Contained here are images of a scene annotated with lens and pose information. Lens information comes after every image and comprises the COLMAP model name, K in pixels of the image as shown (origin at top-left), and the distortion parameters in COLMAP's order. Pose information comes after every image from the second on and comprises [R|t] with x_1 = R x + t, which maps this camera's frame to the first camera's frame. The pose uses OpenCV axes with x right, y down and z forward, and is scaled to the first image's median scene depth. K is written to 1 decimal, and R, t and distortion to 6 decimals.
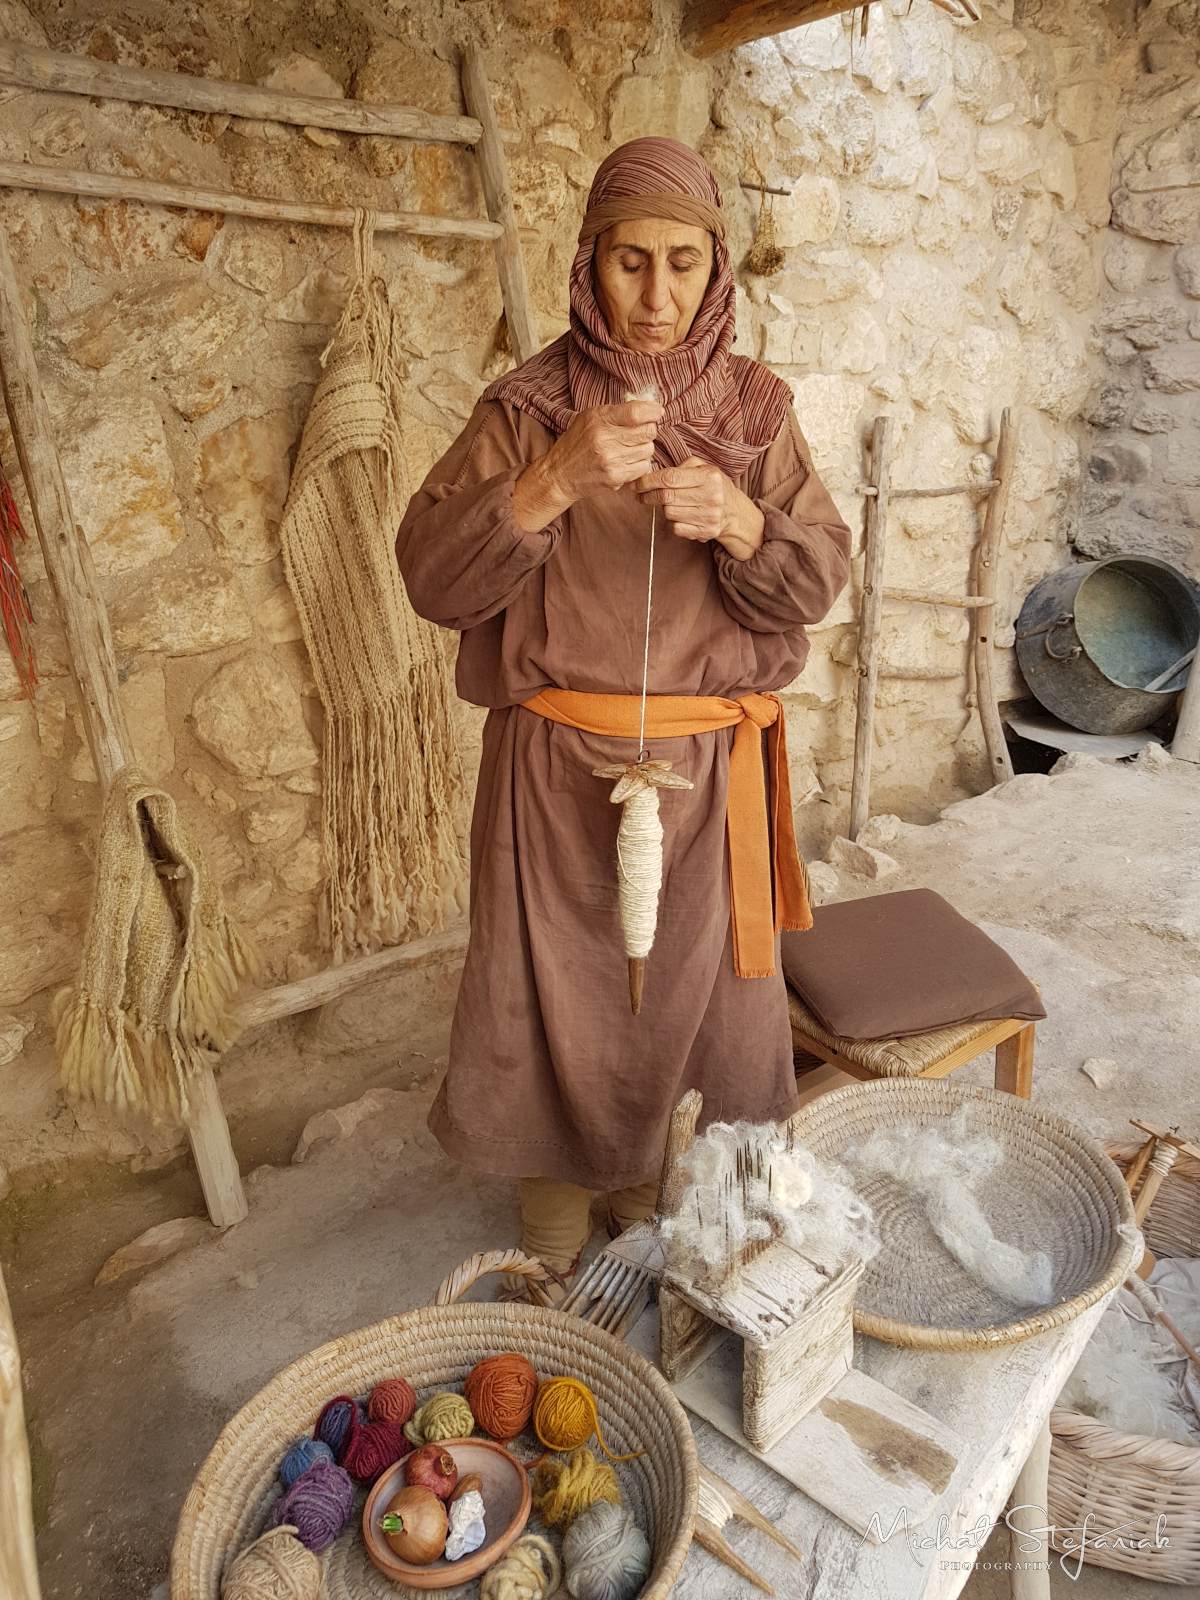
lens RADIAL K [[1335.9, 0, 637.3], [0, 1335.9, 813.0], [0, 0, 1]] dist [0.020505, -0.067380]
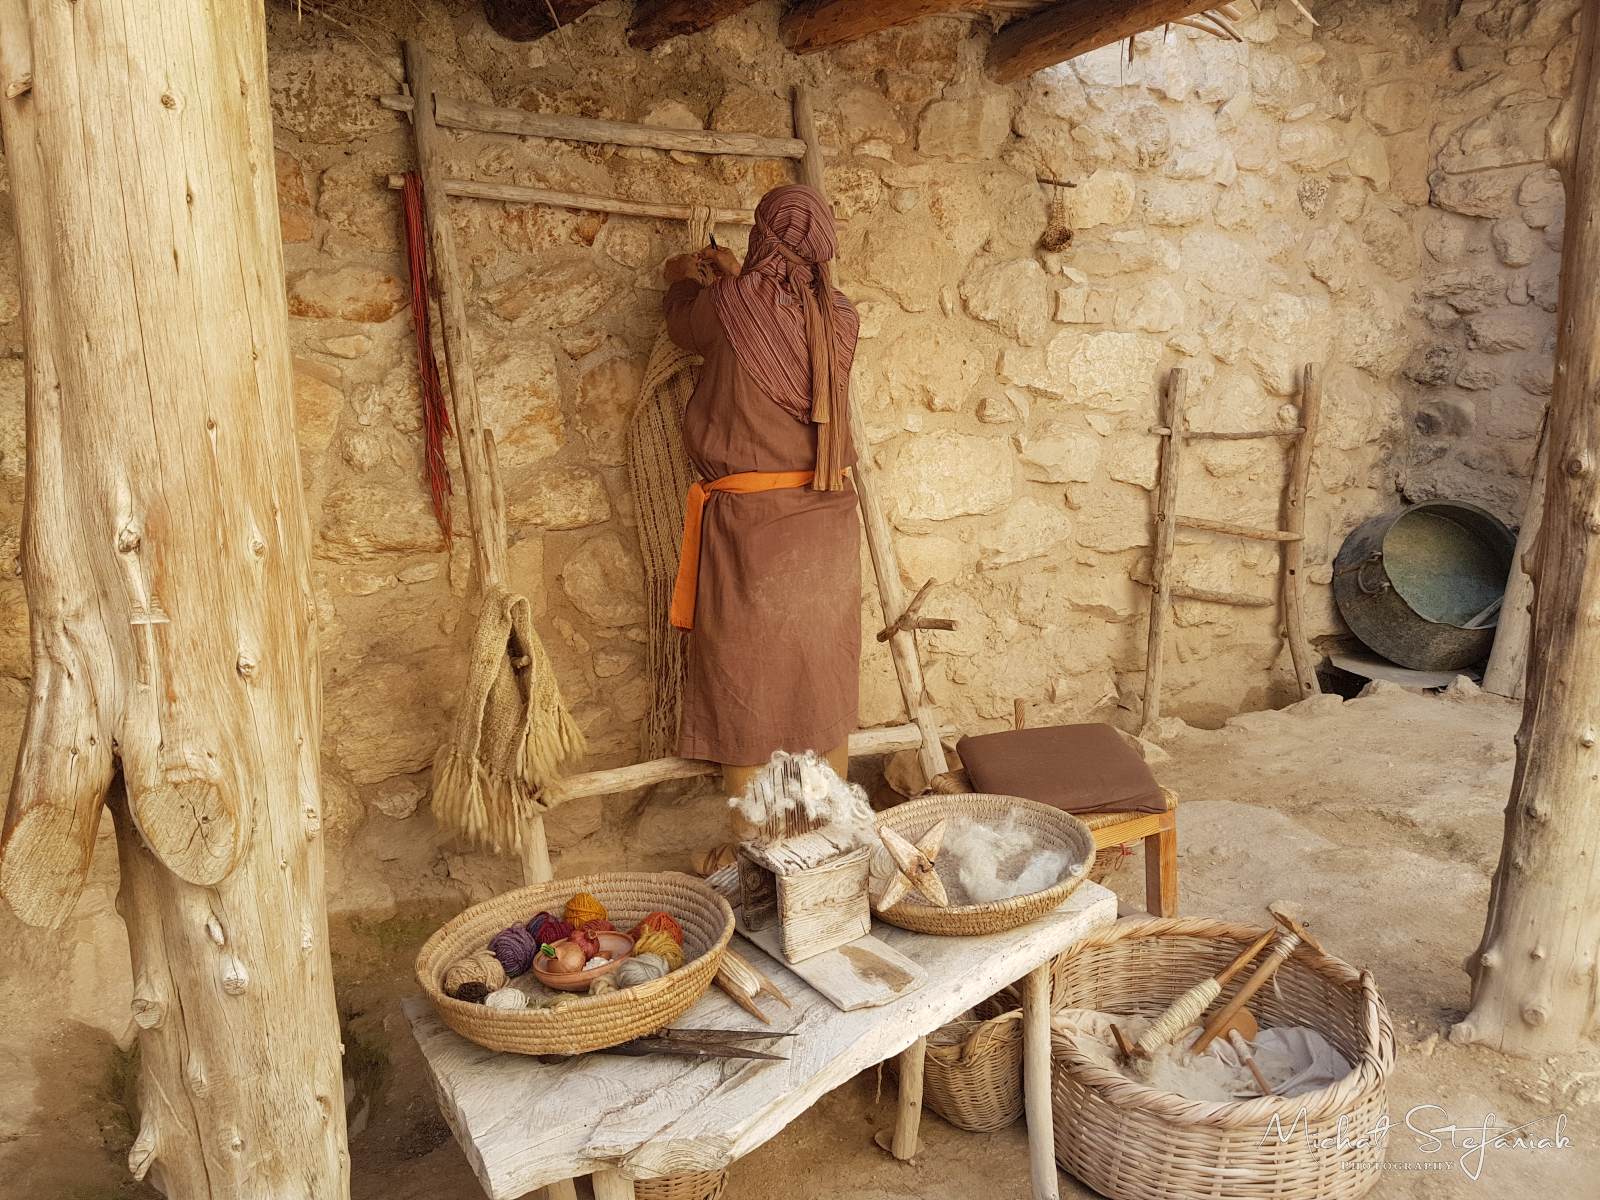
lens RADIAL K [[1335.9, 0, 790.9], [0, 1335.9, 610.9], [0, 0, 1]] dist [0.020505, -0.067380]
pose [[0.977189, 0.037386, -0.209054, 0.153951], [-0.063985, 0.990471, -0.121958, 0.100222], [0.202502, 0.132553, 0.970269, -0.215679]]
